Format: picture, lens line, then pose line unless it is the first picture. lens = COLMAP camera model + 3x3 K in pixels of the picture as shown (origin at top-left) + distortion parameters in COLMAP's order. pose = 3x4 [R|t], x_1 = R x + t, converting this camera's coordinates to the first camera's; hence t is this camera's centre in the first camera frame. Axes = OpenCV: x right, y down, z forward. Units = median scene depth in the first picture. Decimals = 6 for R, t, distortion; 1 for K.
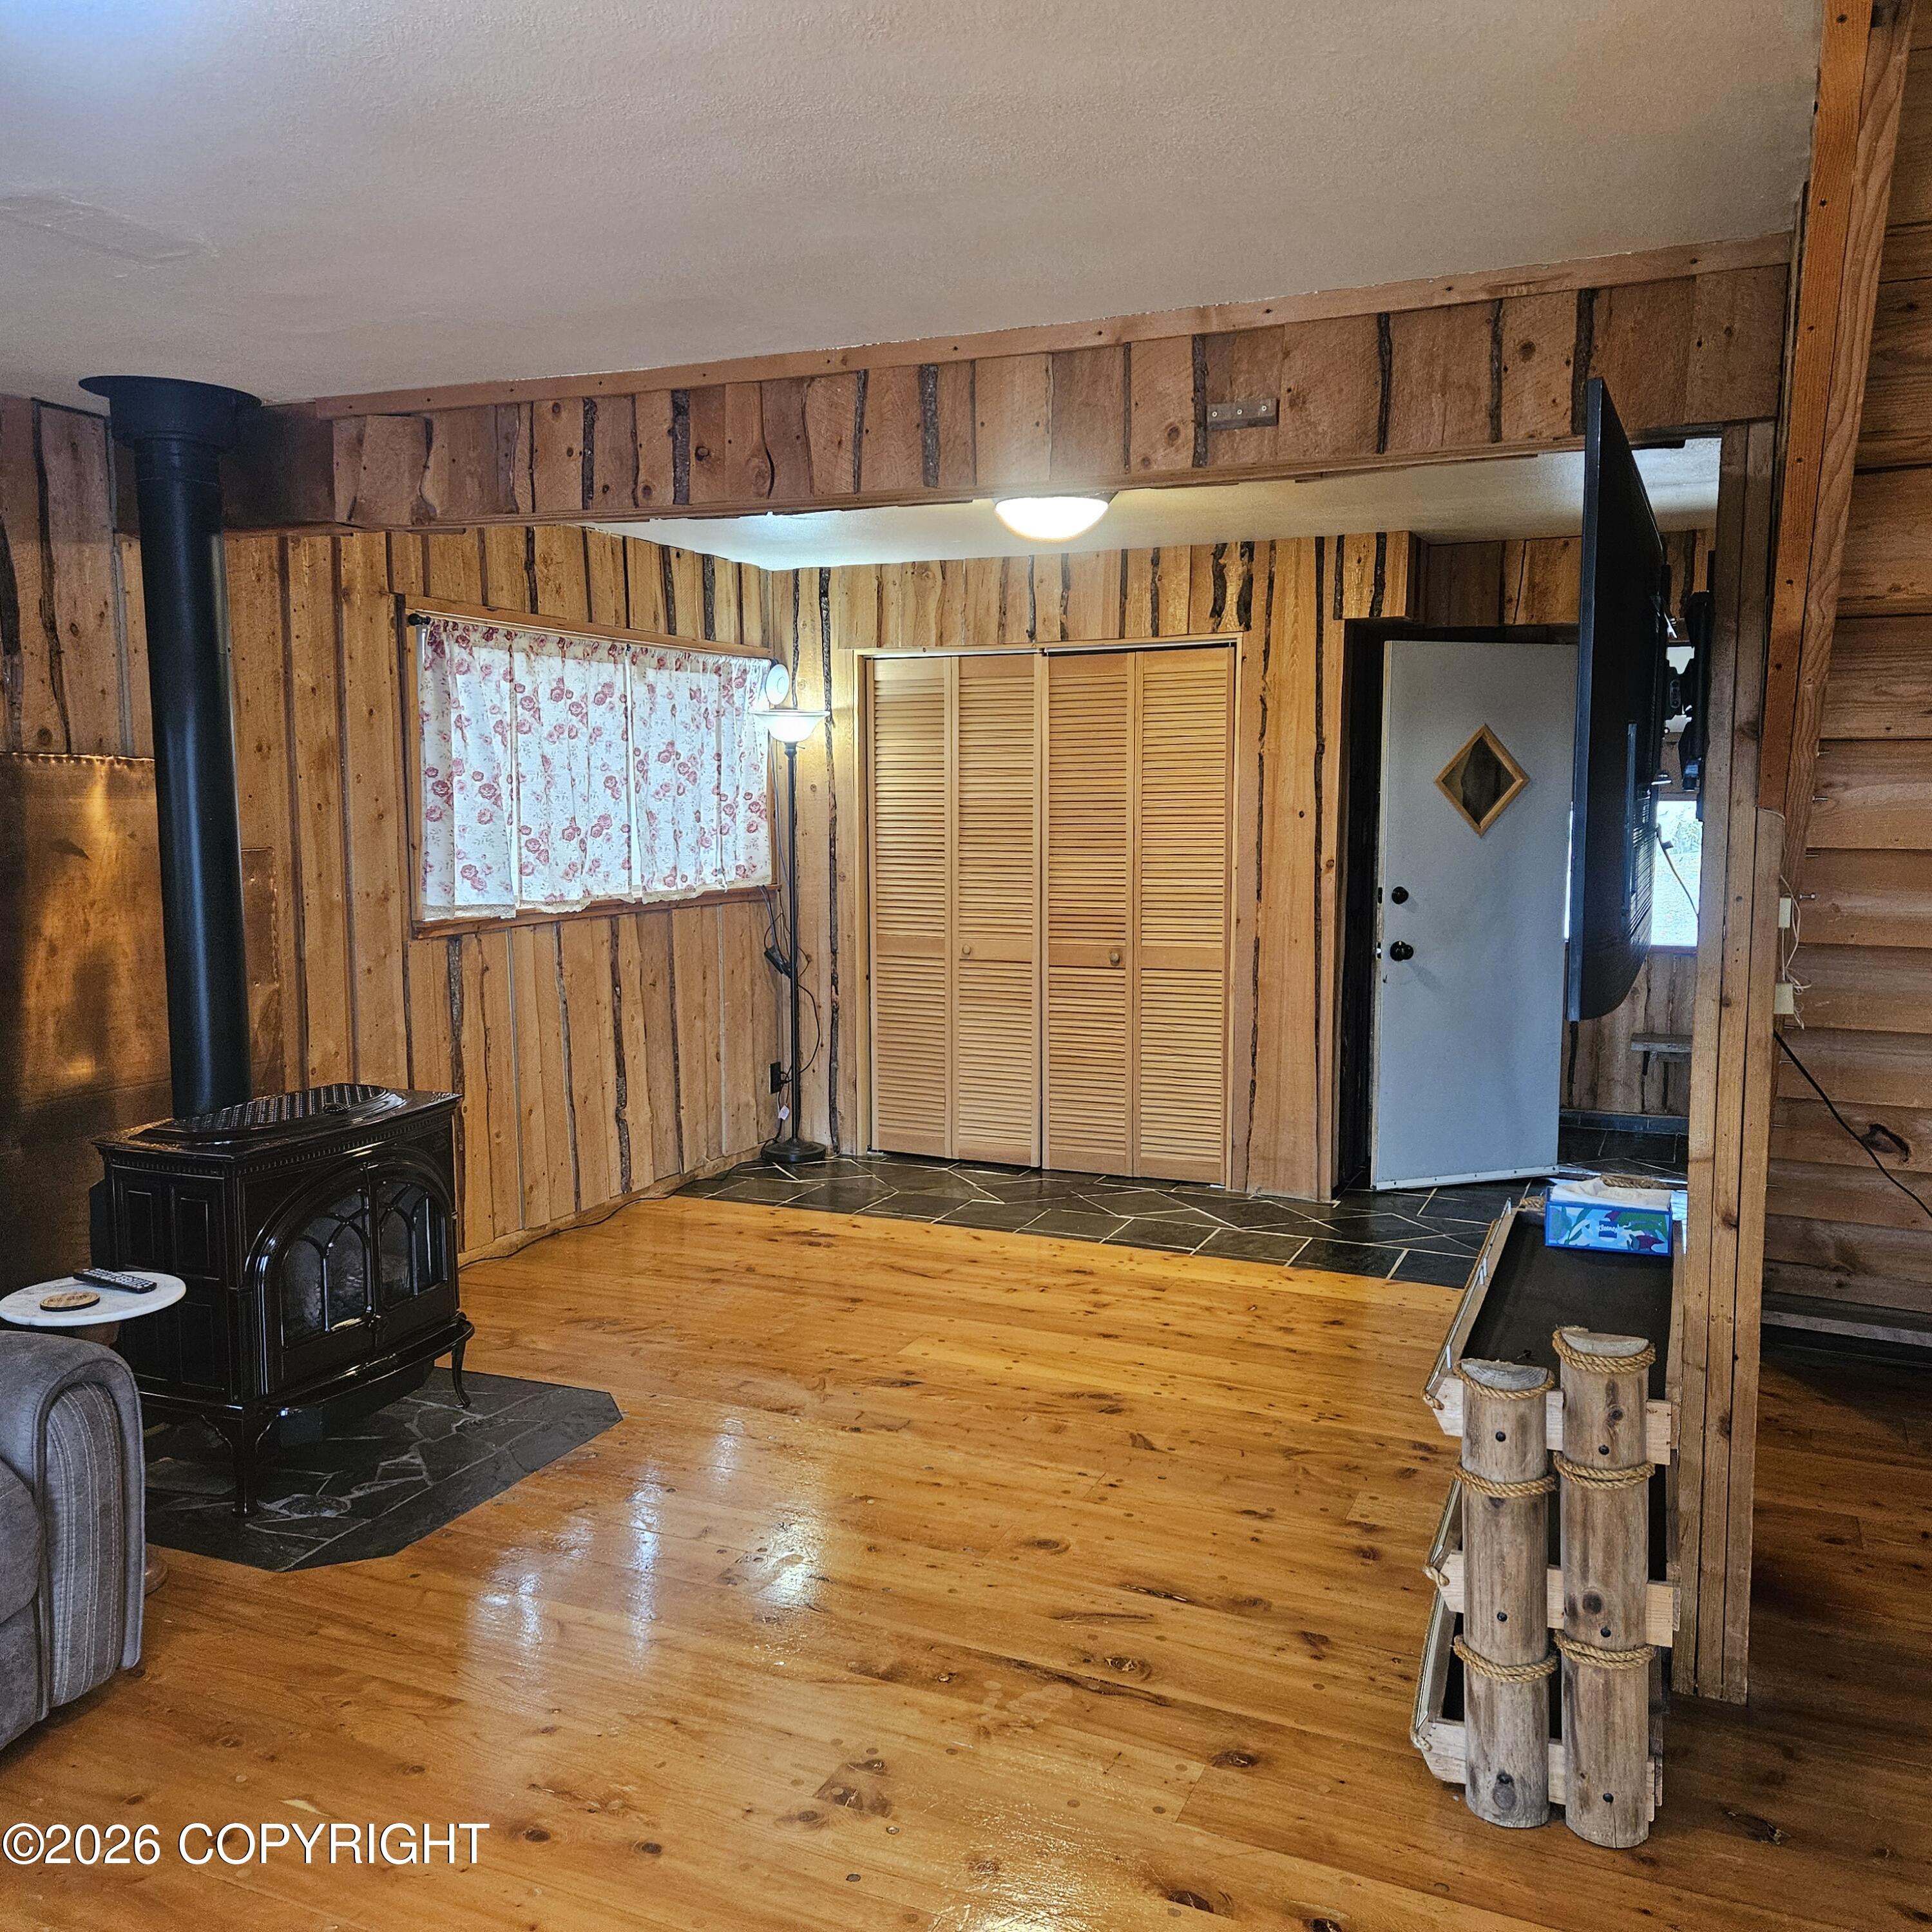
lens RADIAL K [[1706.4, 0, 953.6], [0, 1706.4, 976.9], [0, 0, 1]] dist [0.066710, -0.054413]
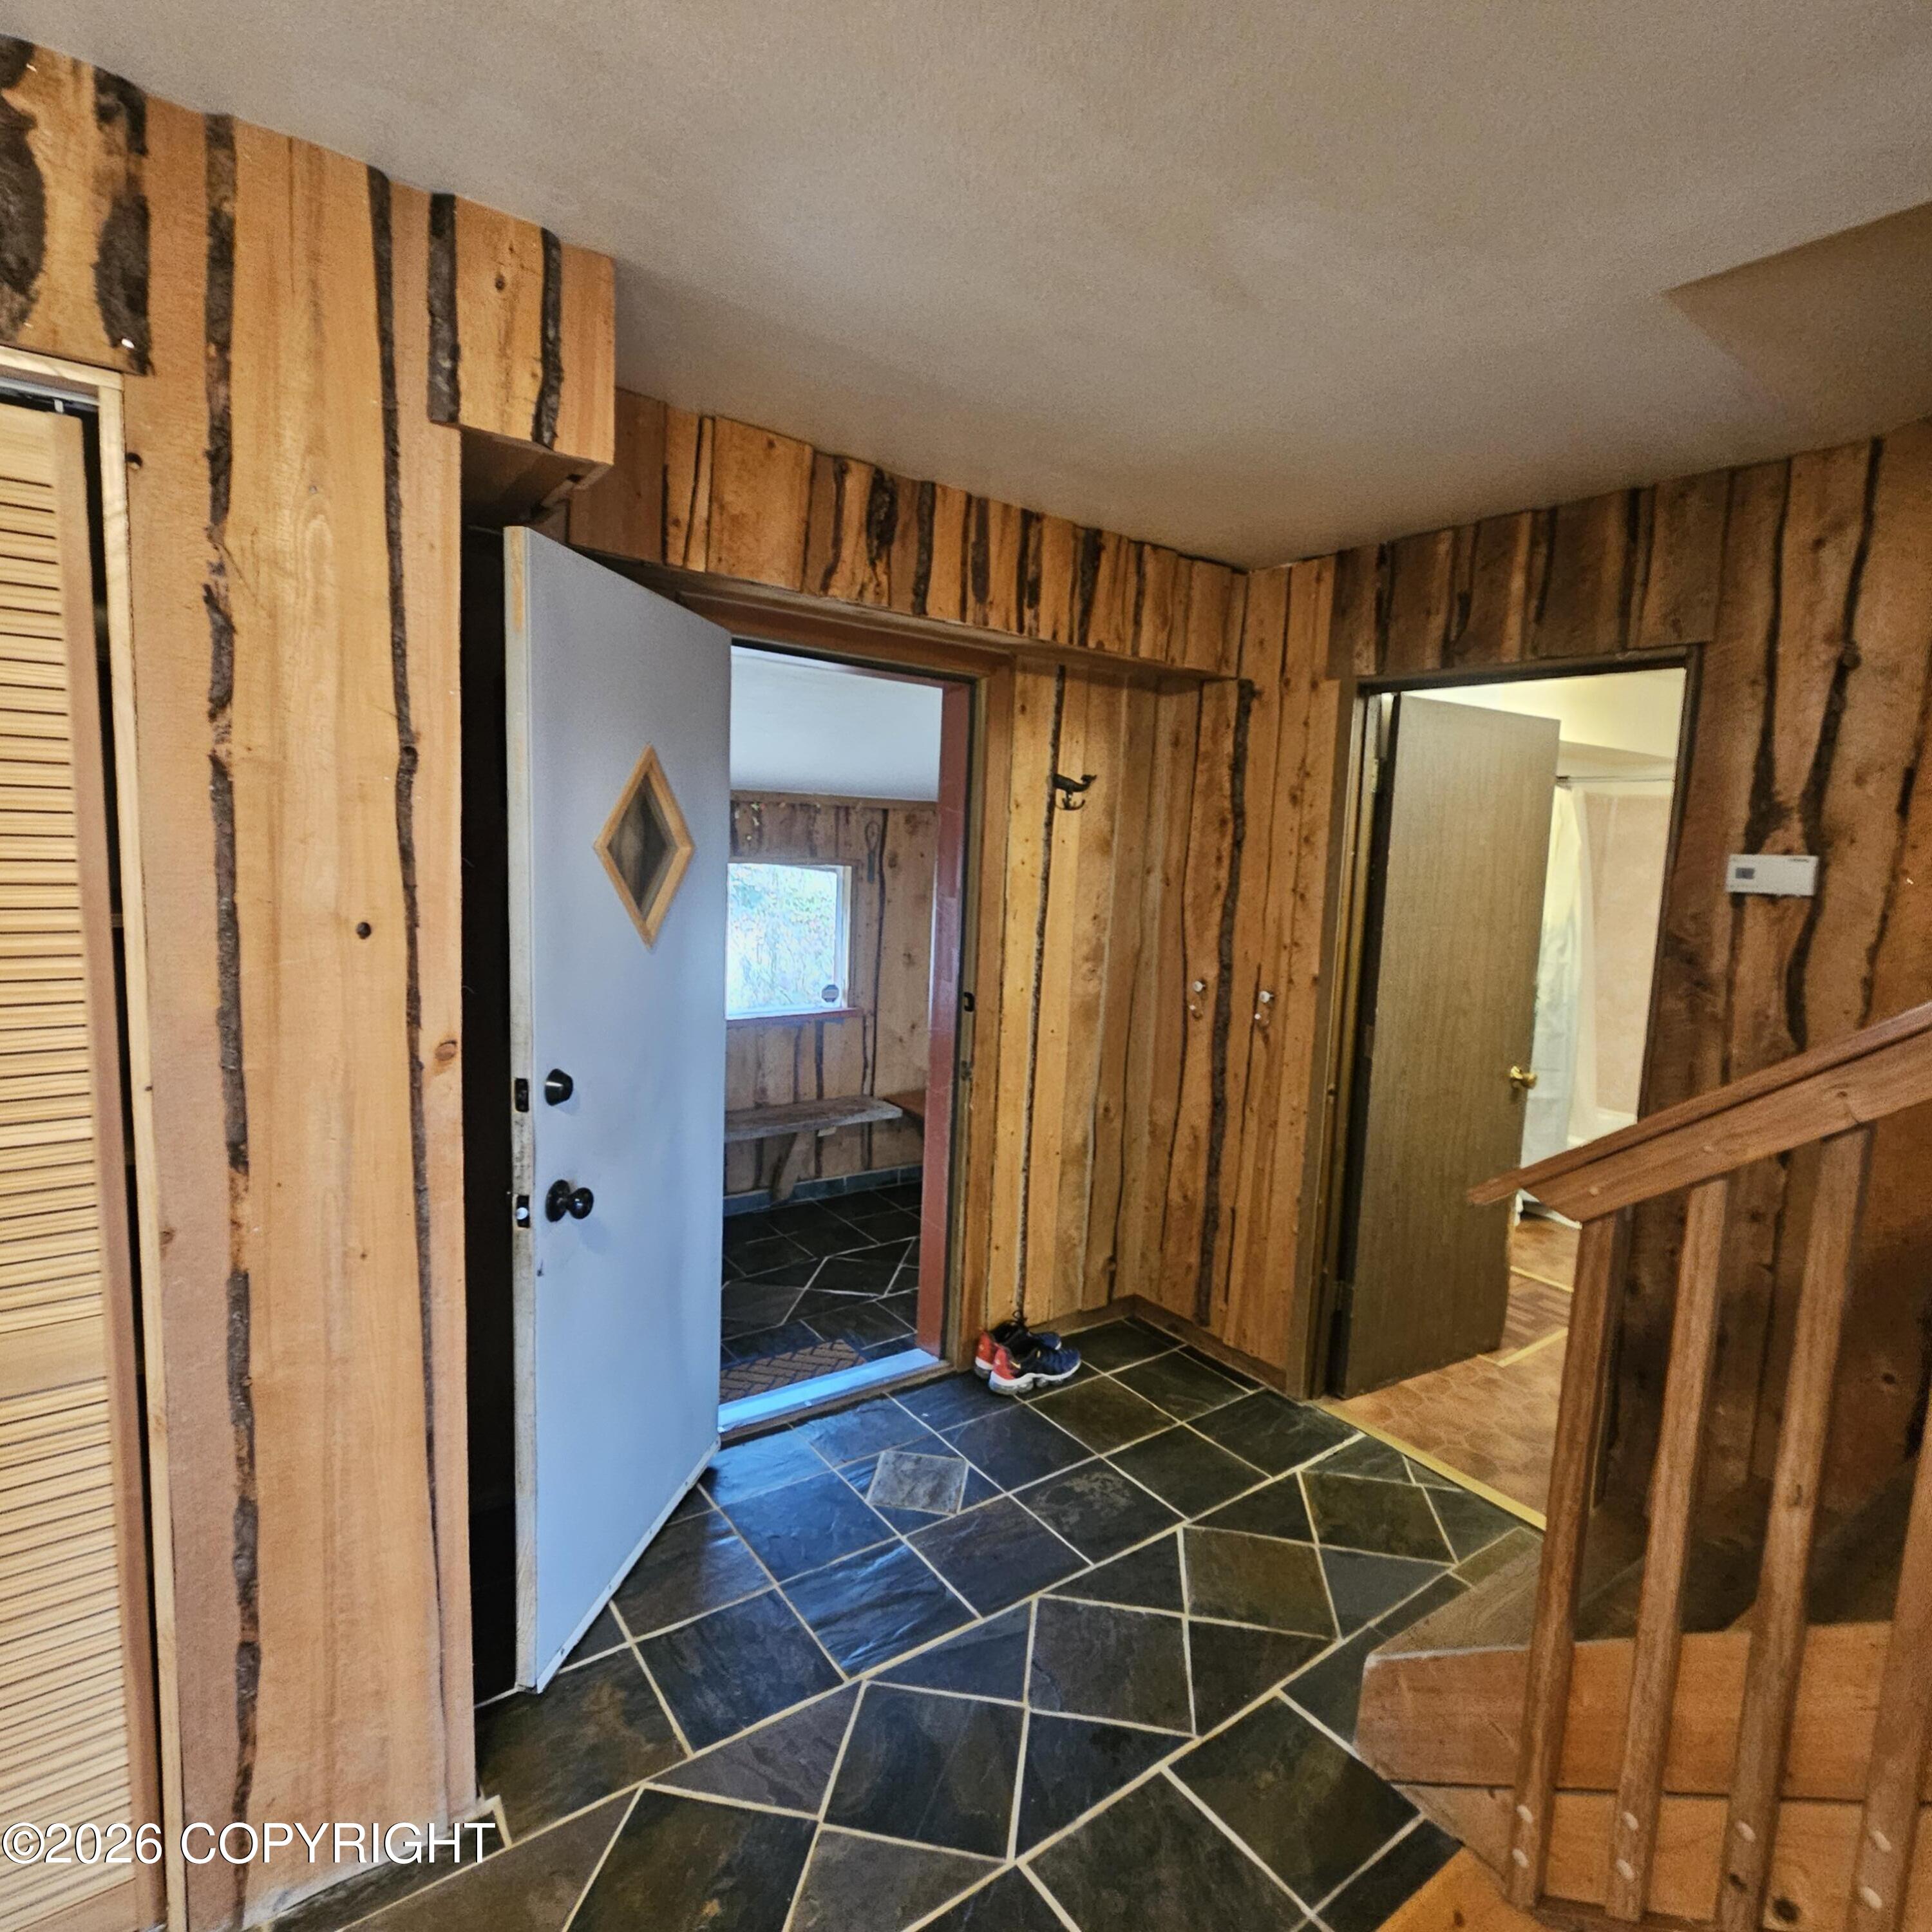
lens RADIAL K [[1062.1, 0, 975.1], [0, 1062.1, 968.4], [0, 0, 1]] dist [0.000894, -0.000324]
pose [[0.502409, -0.077671, 0.861134, 0.068919], [0.059880, 0.996691, 0.054962, -0.091389], [-0.862554, 0.023951, 0.505398, 0.765556]]
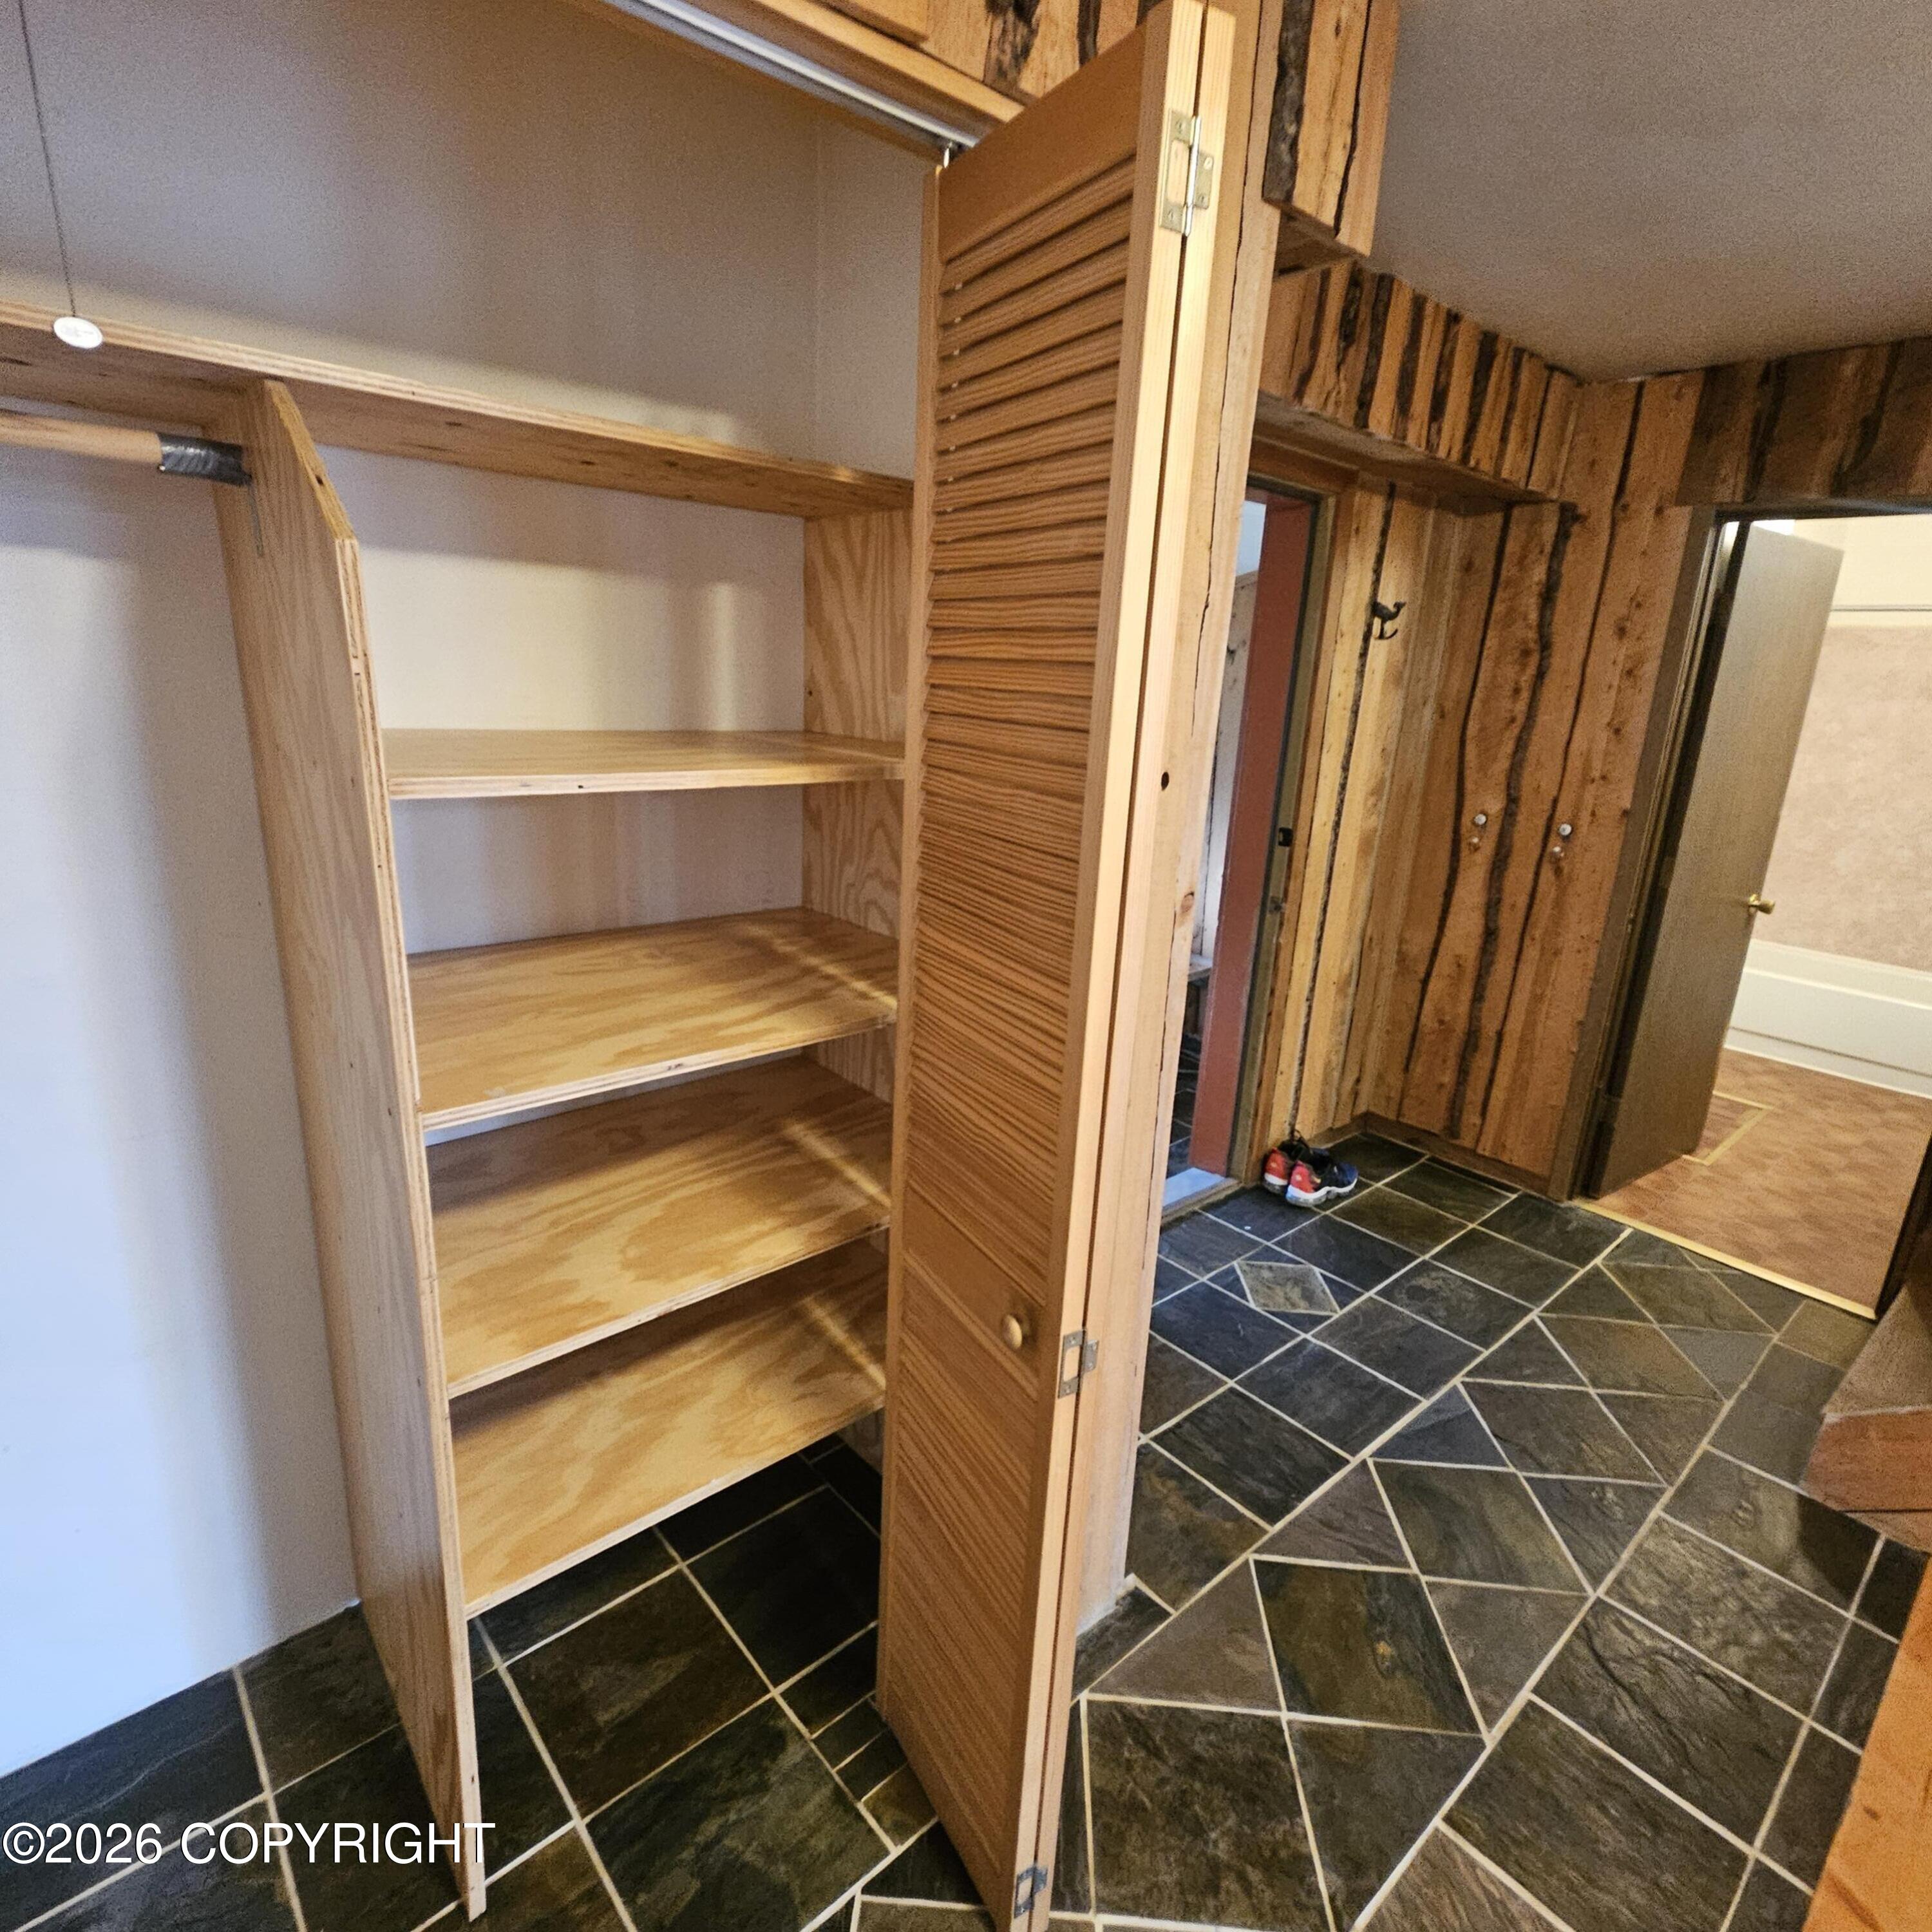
lens RADIAL K [[1062.1, 0, 955.5], [0, 1062.1, 966.1], [0, 0, 1]] dist [0.000894, -0.000324]
pose [[0.423174, -0.225313, 0.877586, -0.021732], [0.058052, 0.973339, 0.221904, -0.109018], [-0.904187, -0.042958, 0.424971, 0.941864]]
